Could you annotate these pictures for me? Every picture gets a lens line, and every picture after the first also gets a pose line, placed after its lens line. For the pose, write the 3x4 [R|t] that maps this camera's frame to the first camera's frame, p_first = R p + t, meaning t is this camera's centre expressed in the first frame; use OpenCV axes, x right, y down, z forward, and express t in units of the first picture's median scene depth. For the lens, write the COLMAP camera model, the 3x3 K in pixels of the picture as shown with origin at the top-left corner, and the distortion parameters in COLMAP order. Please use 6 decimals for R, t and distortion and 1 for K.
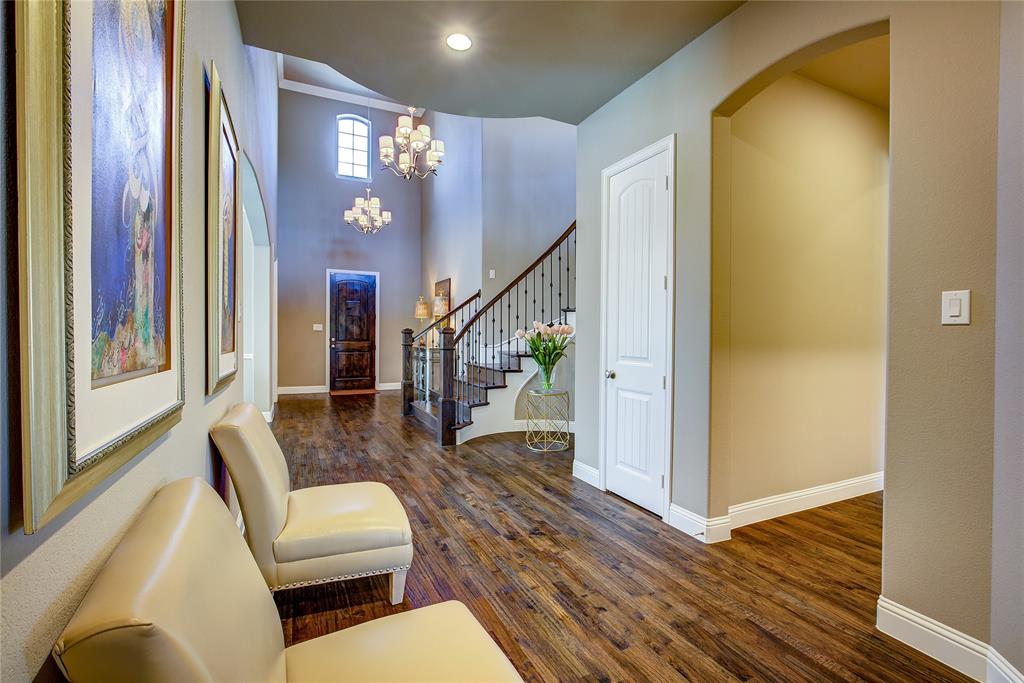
lens RADIAL K [[457.7, 0, 508.5], [0, 457.7, 339.0], [0, 0, 1]] dist [-0.008644, 0.003716]
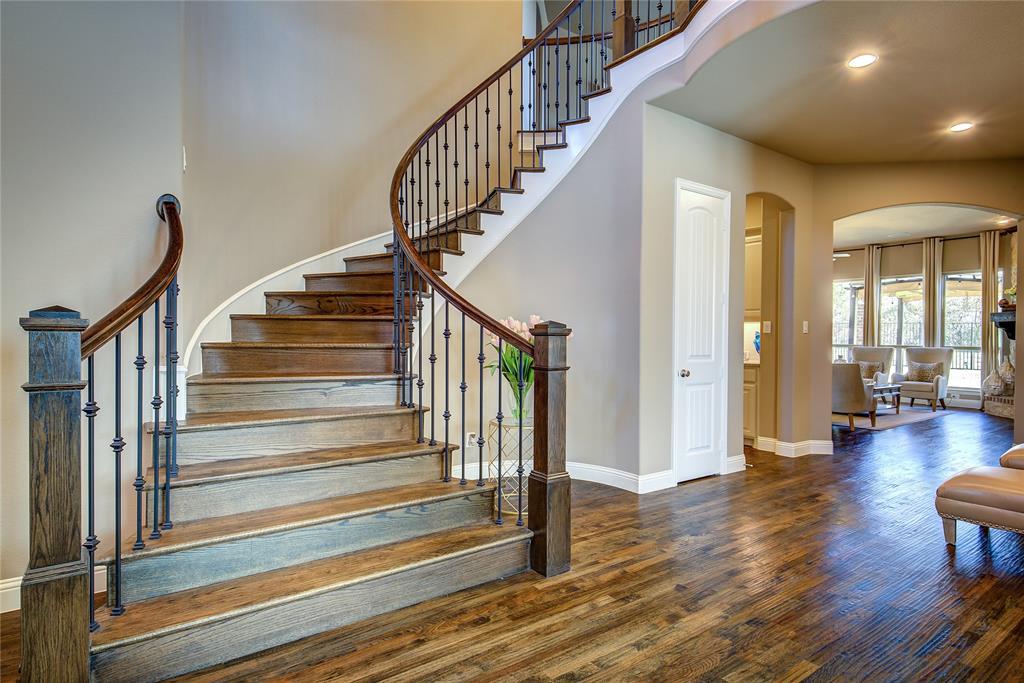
lens RADIAL K [[560.3, 0, 513.6], [0, 560.3, 336.7], [0, 0, 1]] dist [-0.004541, -0.000595]
pose [[-0.187220, -0.013730, 0.982222, -1.429720], [0.003173, 0.999889, 0.014582, -0.042088], [-0.982313, 0.005847, -0.187155, 2.347024]]
